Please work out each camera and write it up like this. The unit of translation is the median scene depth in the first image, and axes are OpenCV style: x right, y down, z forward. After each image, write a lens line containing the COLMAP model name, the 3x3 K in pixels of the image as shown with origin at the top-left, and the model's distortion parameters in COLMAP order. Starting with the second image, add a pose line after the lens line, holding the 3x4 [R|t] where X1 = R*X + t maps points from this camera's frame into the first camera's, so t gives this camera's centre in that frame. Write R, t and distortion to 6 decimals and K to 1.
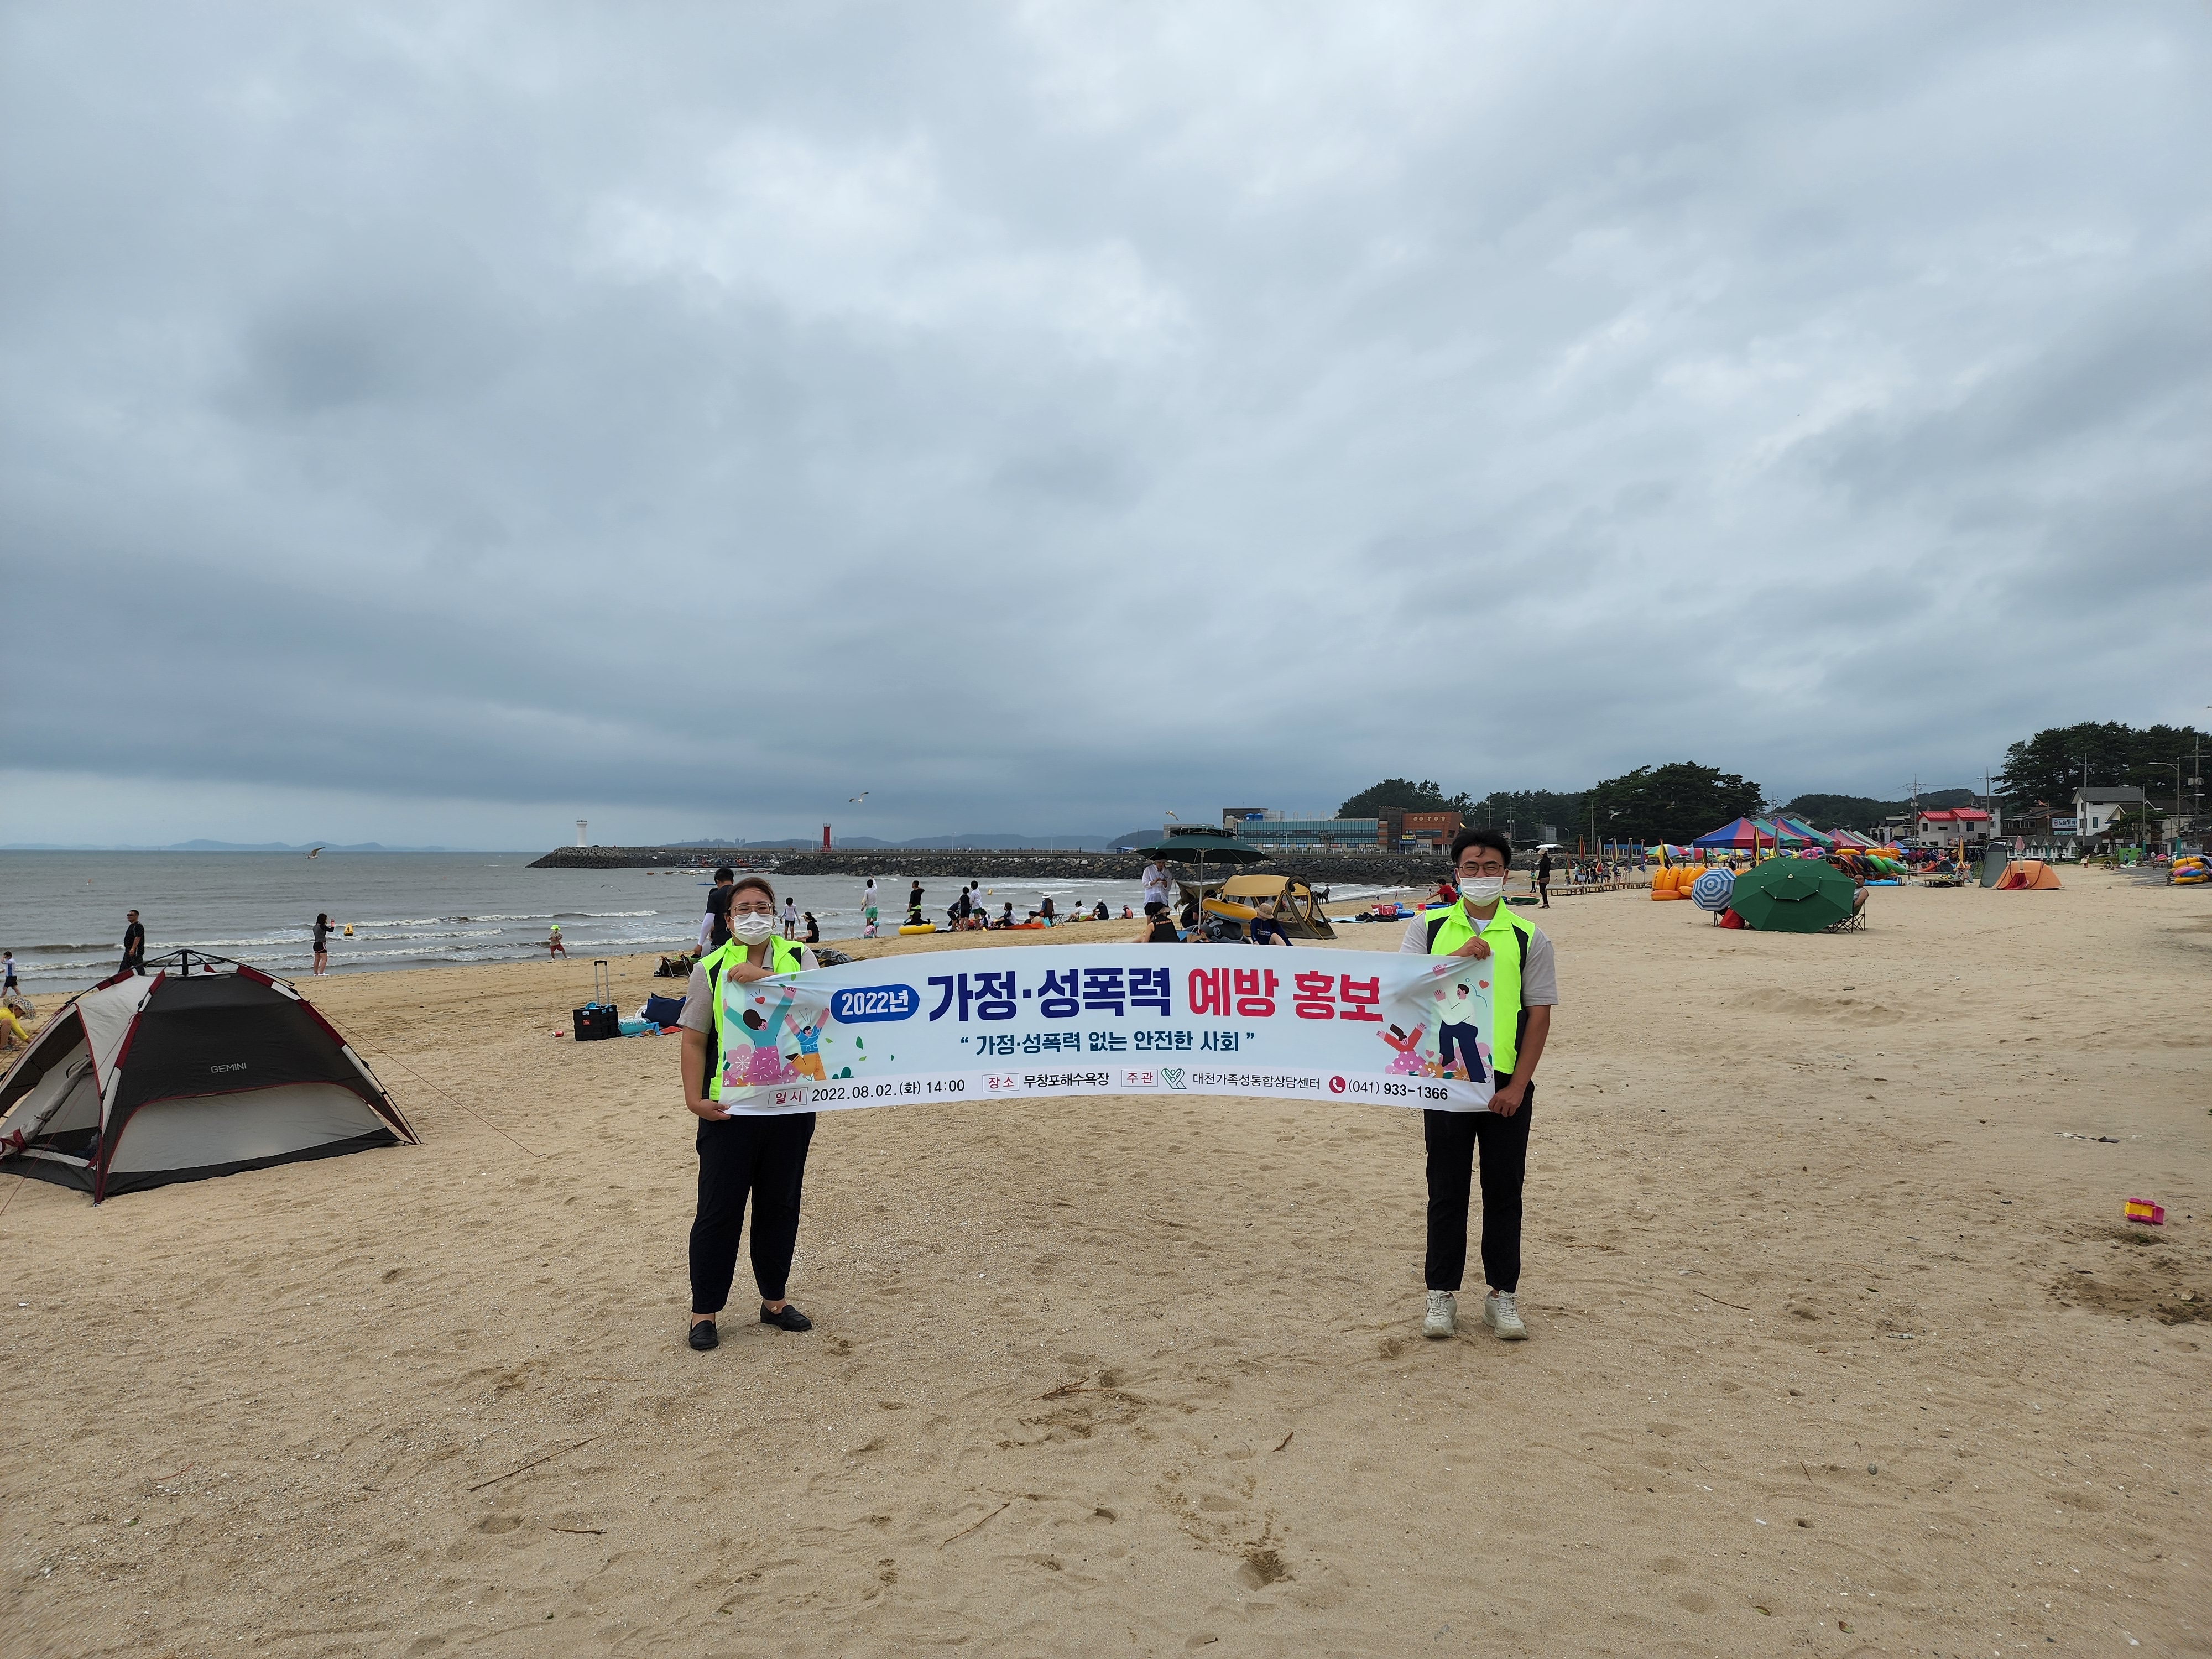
lens RADIAL K [[1525.2, 0, 1115.6], [0, 1525.2, 828.4], [0, 0, 1]] dist [0.002698, -0.006979]
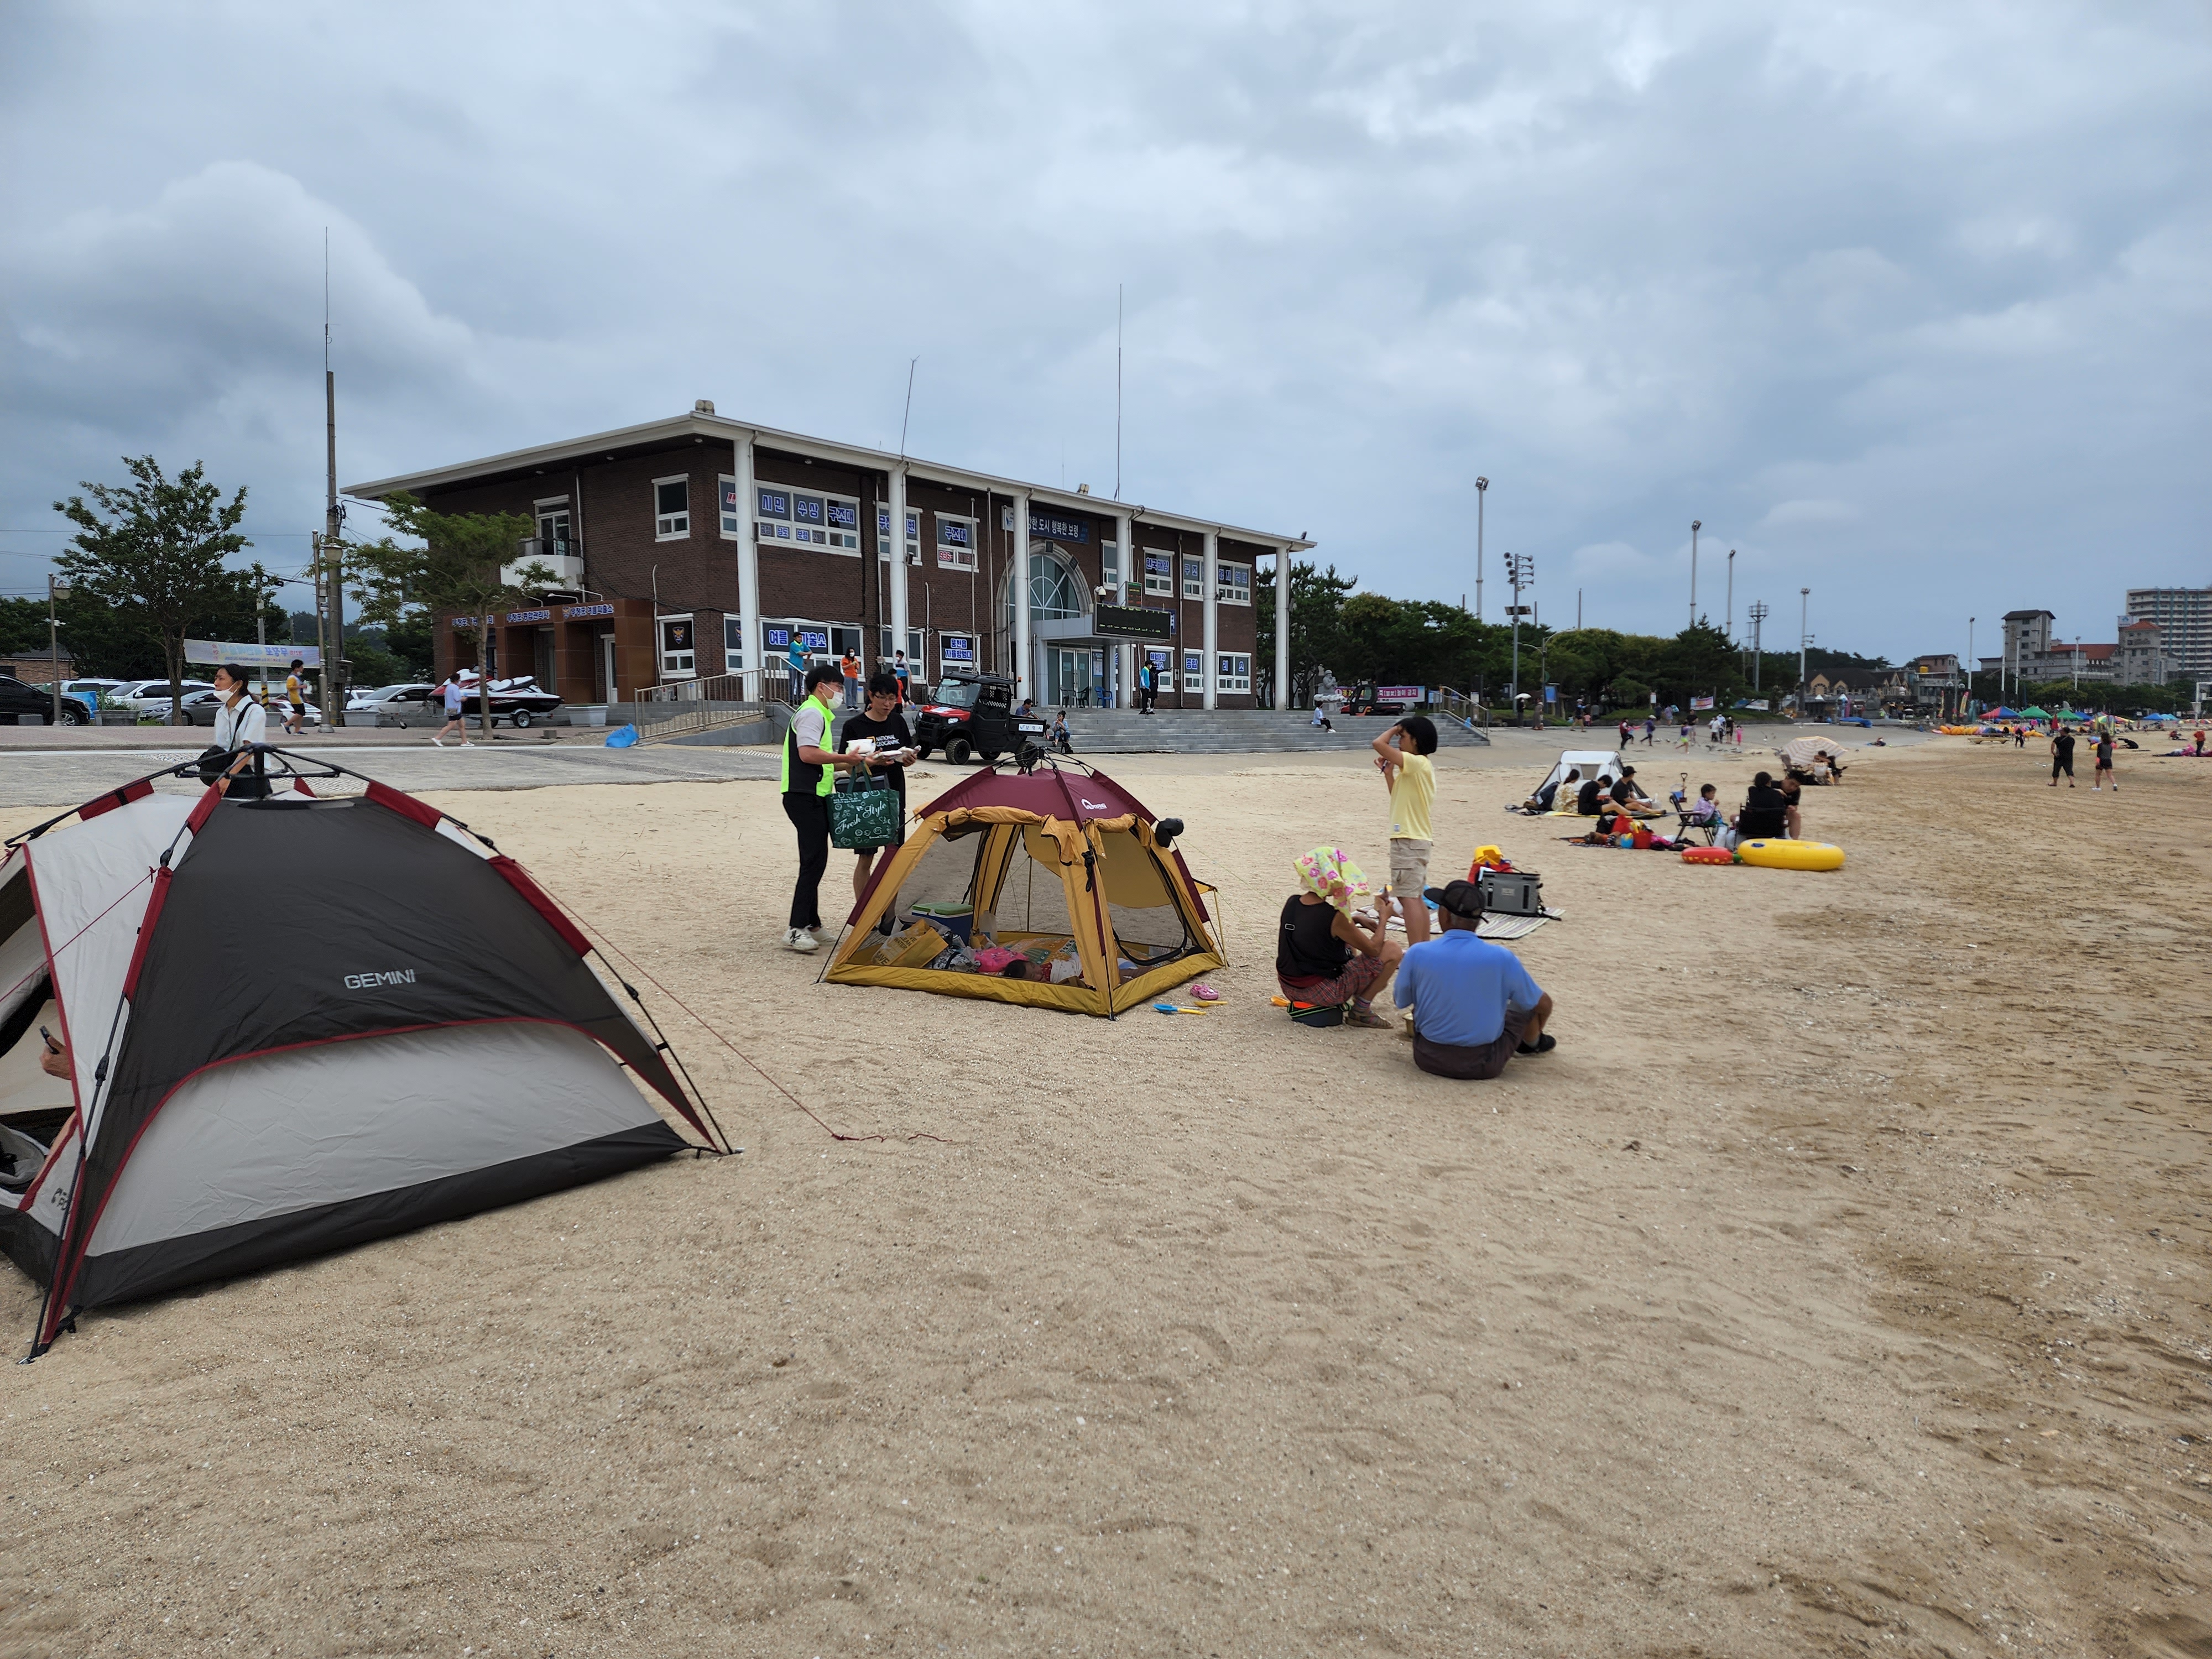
lens RADIAL K [[1525.2, 0, 1106.4], [0, 1525.2, 839.0], [0, 0, 1]] dist [0.002698, -0.006979]
pose [[0.979803, 0.056058, -0.191949, -0.260802], [-0.035004, 0.993162, 0.111374, 0.046889], [0.196879, -0.102406, 0.975065, 0.585442]]
